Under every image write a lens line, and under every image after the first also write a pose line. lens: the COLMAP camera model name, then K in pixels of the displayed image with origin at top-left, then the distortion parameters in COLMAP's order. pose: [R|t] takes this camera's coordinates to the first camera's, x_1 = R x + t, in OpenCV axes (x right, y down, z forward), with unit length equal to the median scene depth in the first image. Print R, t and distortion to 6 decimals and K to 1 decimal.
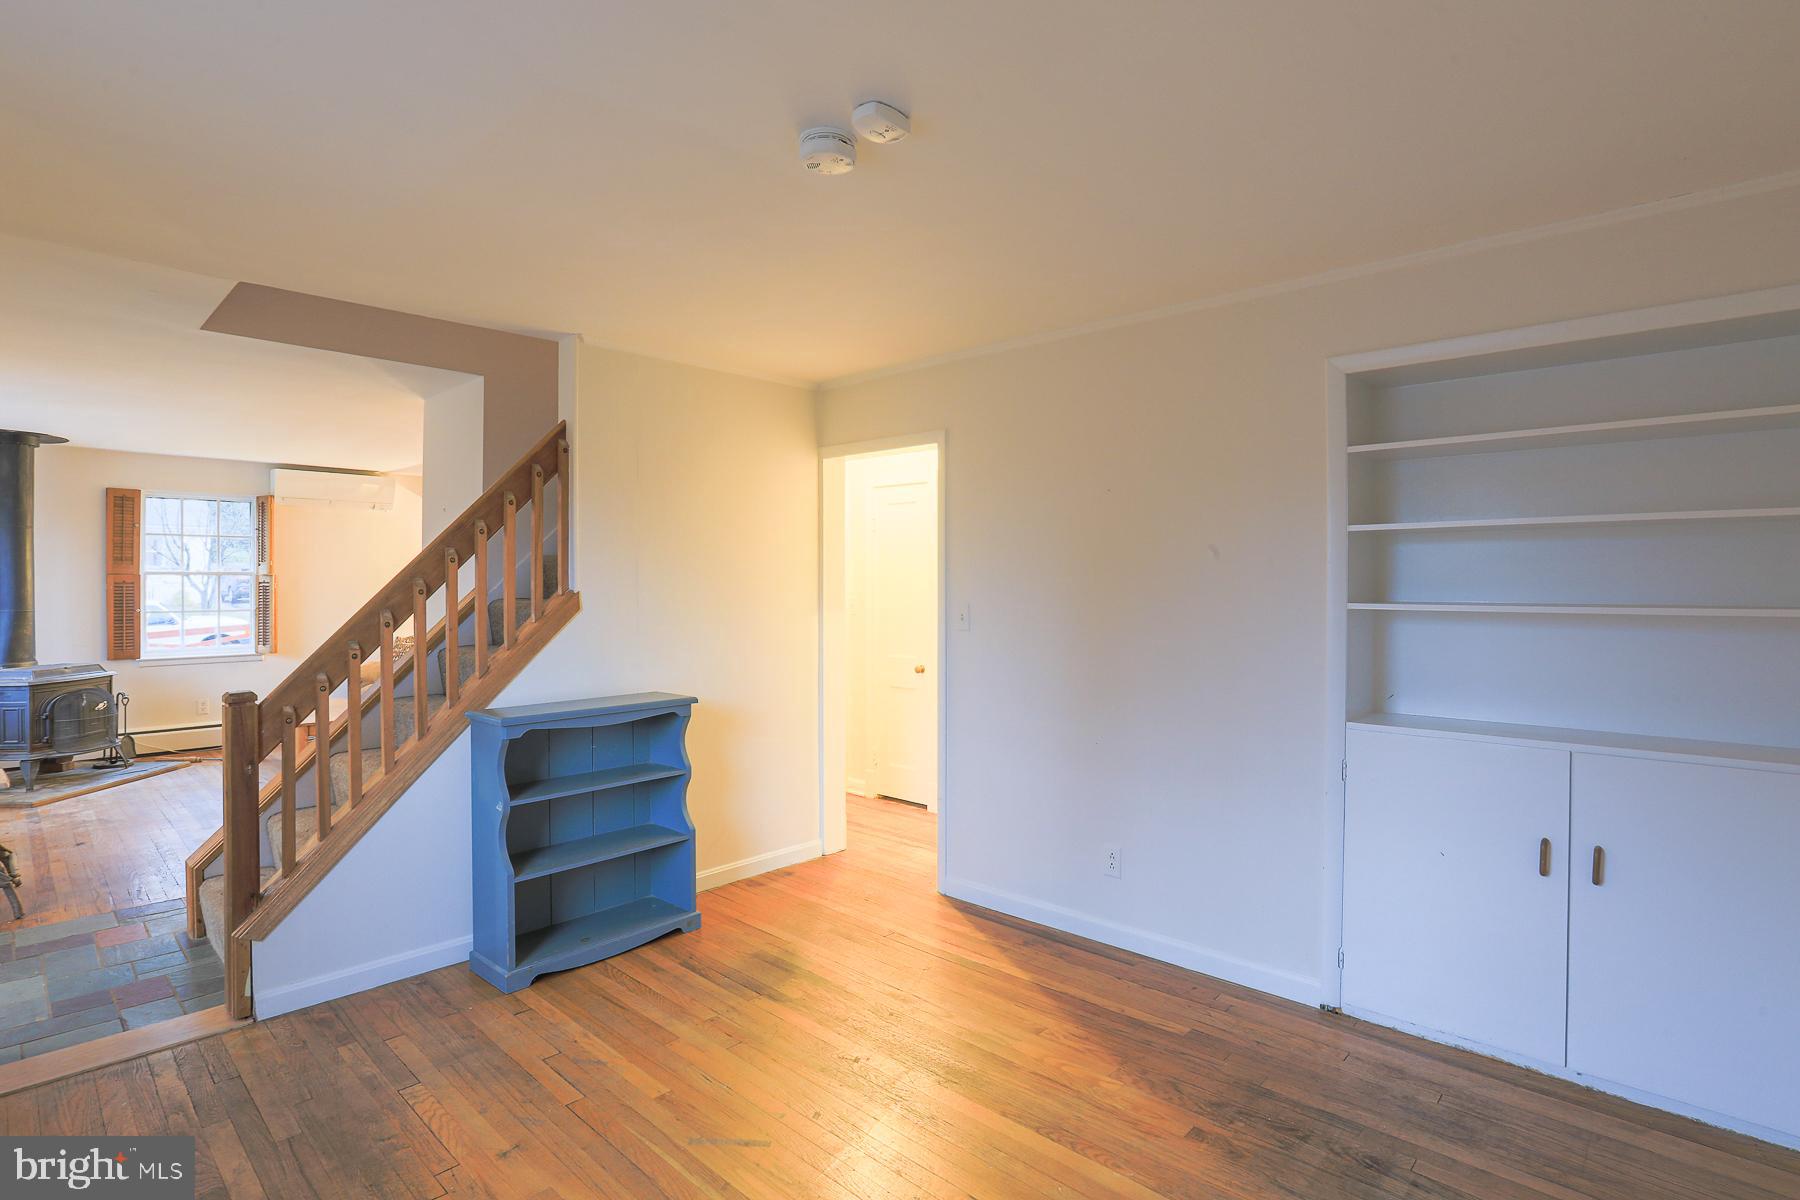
lens RADIAL K [[885.6, 0, 925.6], [0, 885.6, 587.0], [0, 0, 1]] dist [-0.043936, 0.015219]
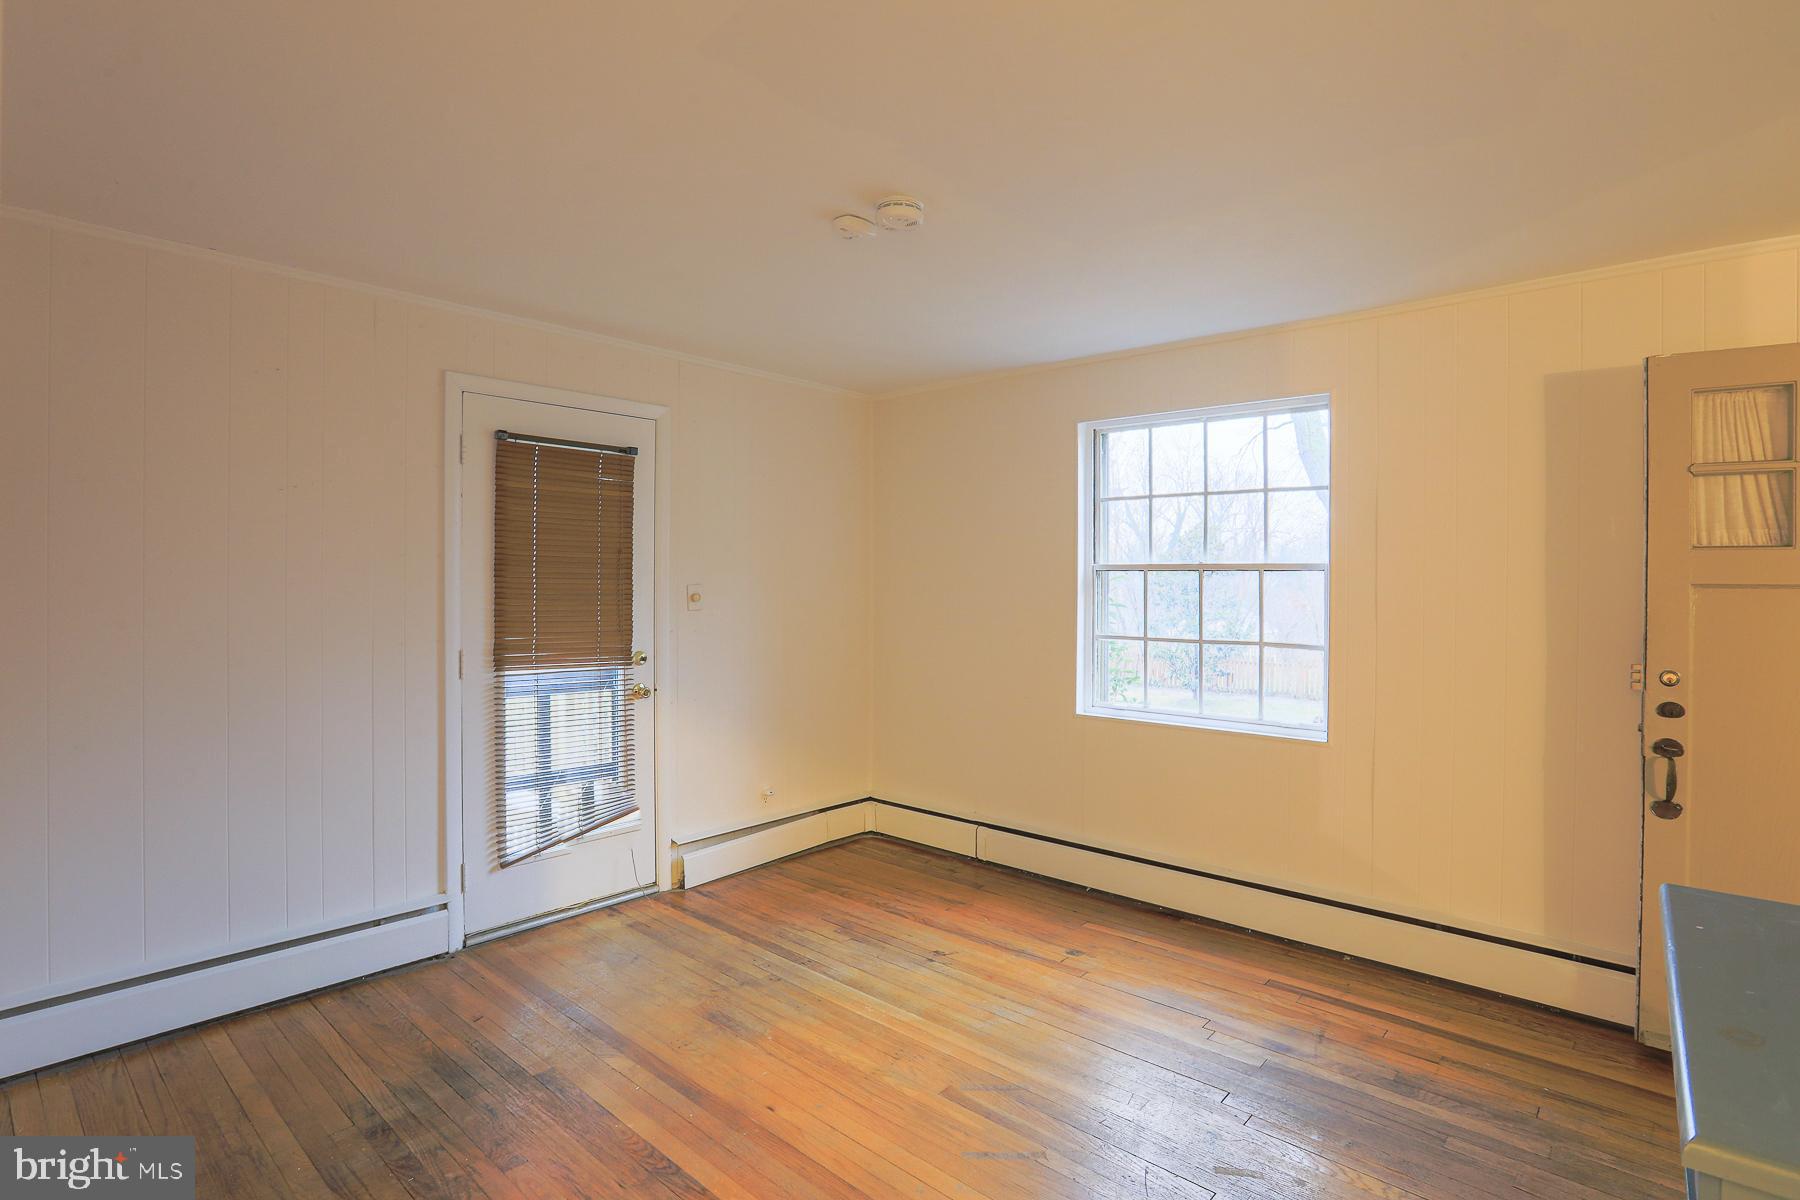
lens RADIAL K [[885.6, 0, 936.0], [0, 885.6, 585.5], [0, 0, 1]] dist [-0.043936, 0.015219]
pose [[-0.999783, -0.007262, -0.019500, -0.092698], [-0.007453, 0.999925, 0.009736, -0.006693], [0.019427, 0.009879, -0.999762, 1.438800]]
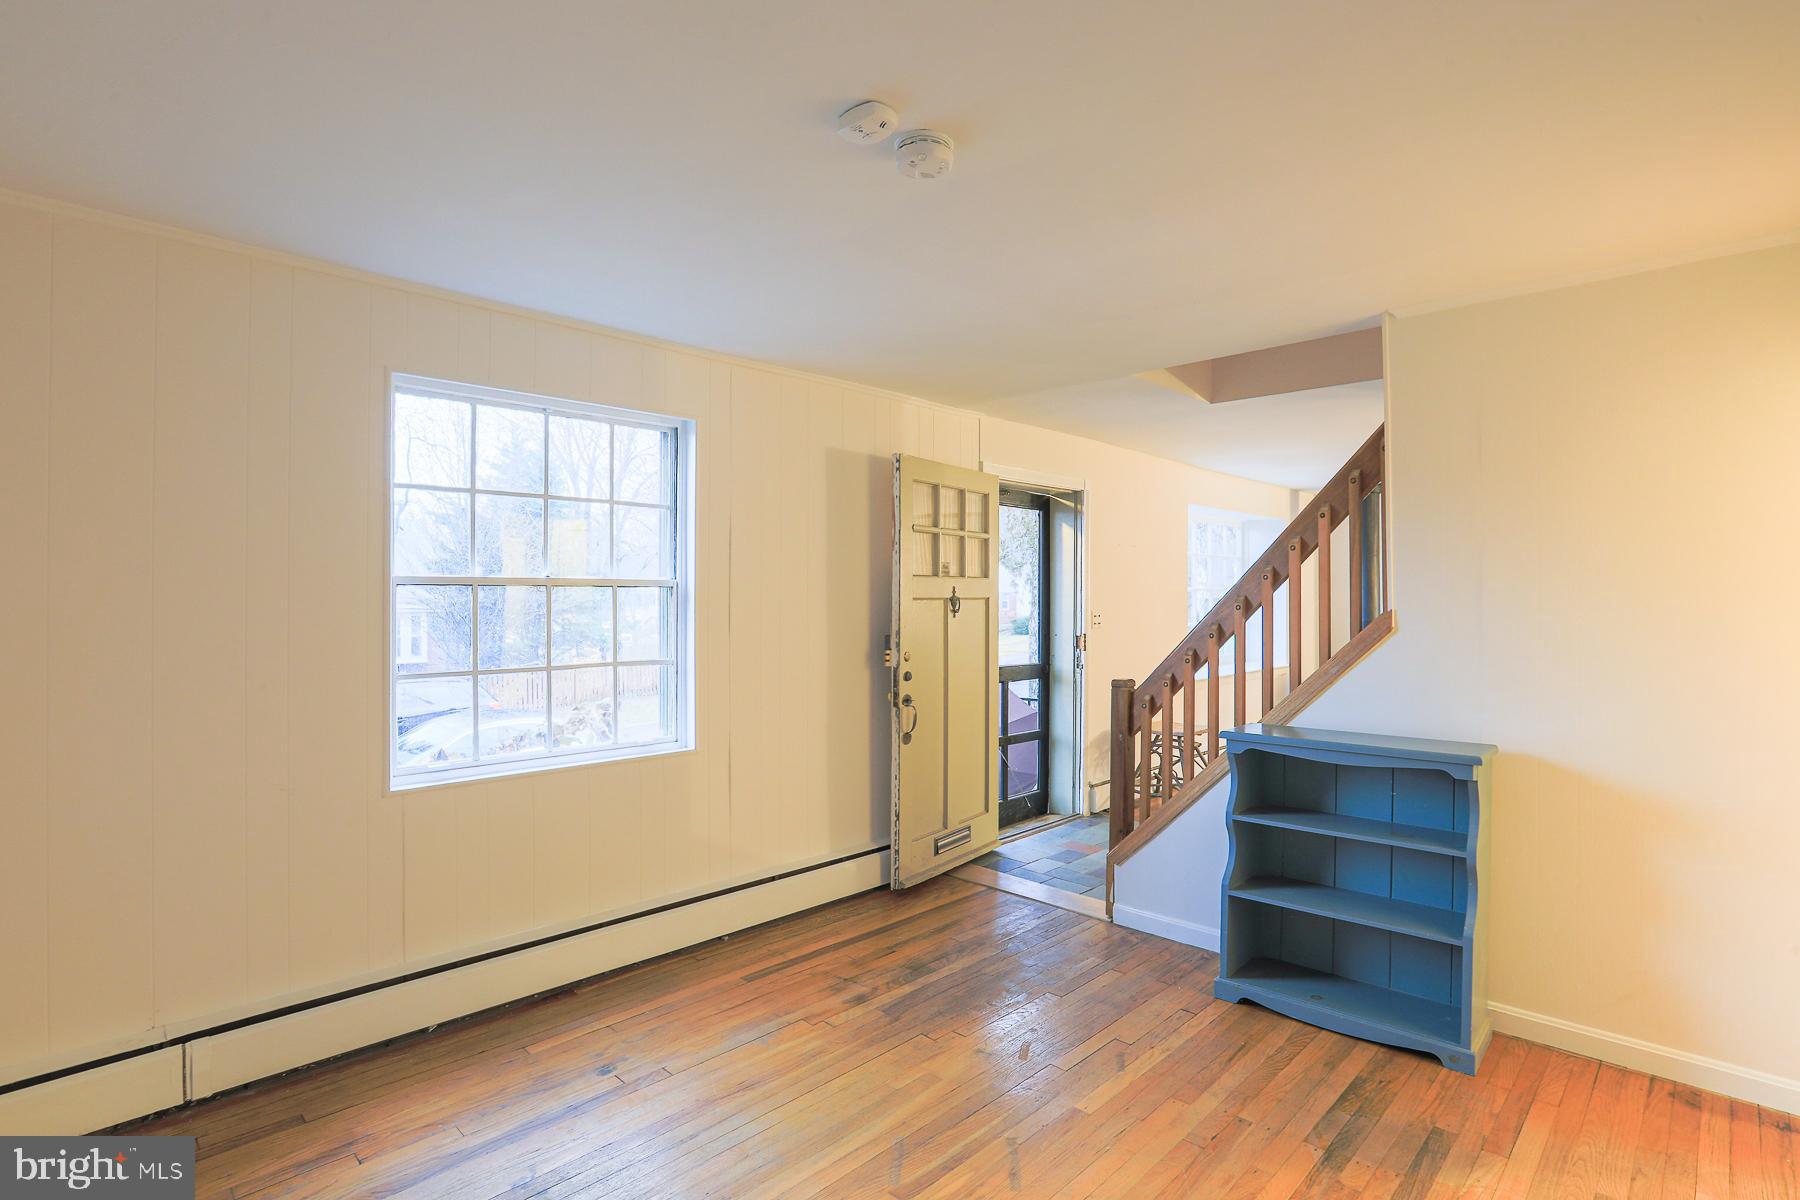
lens RADIAL K [[885.6, 0, 907.0], [0, 885.6, 602.6], [0, 0, 1]] dist [-0.043936, 0.015219]
pose [[-0.042069, 0.002208, -0.999112, 0.564601], [-0.004039, 0.999989, 0.002380, -0.001983], [0.999107, 0.004135, -0.042060, 0.669462]]
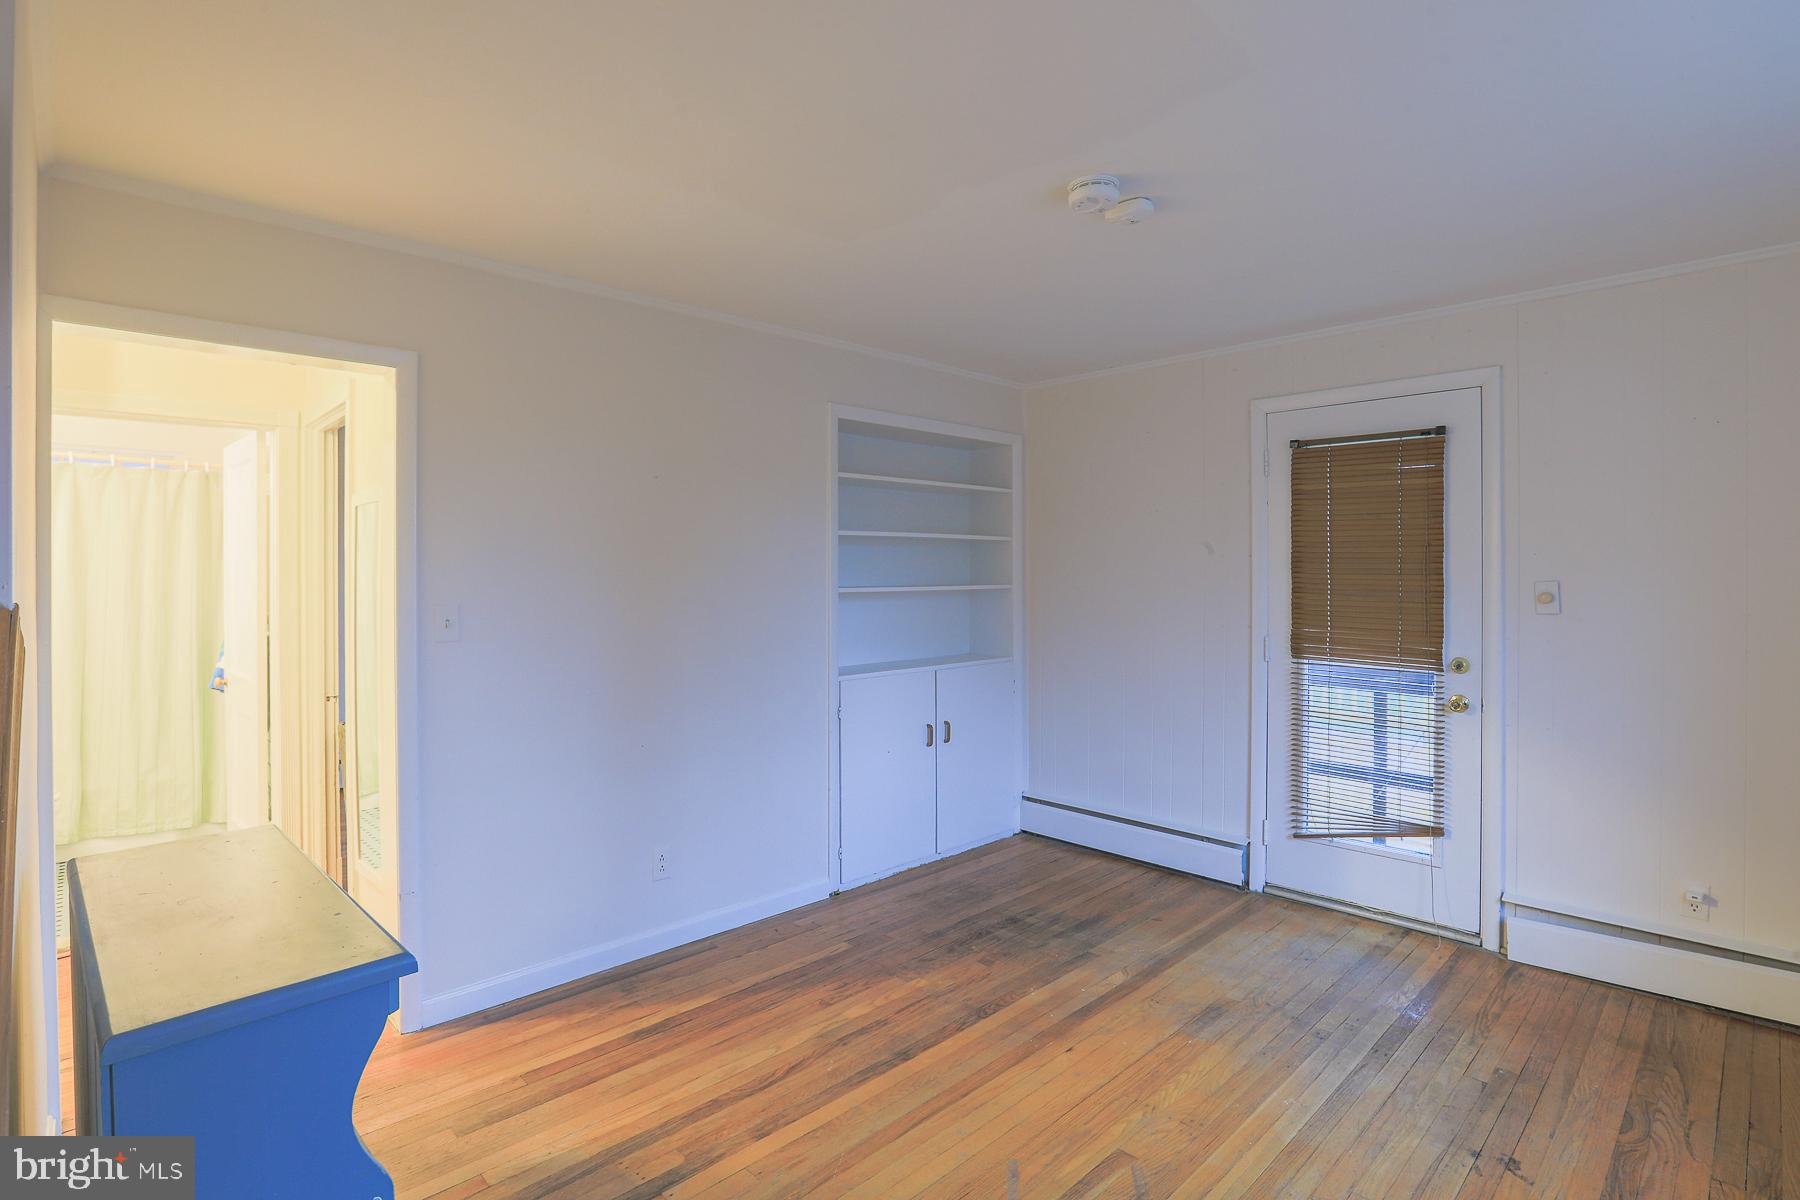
lens RADIAL K [[885.6, 0, 917.0], [0, 885.6, 574.8], [0, 0, 1]] dist [-0.043936, 0.015219]
pose [[0.051378, -0.003803, 0.998672, -0.834132], [0.003545, 0.999987, 0.003625, -0.006568], [-0.998673, 0.003354, 0.051391, 0.768304]]
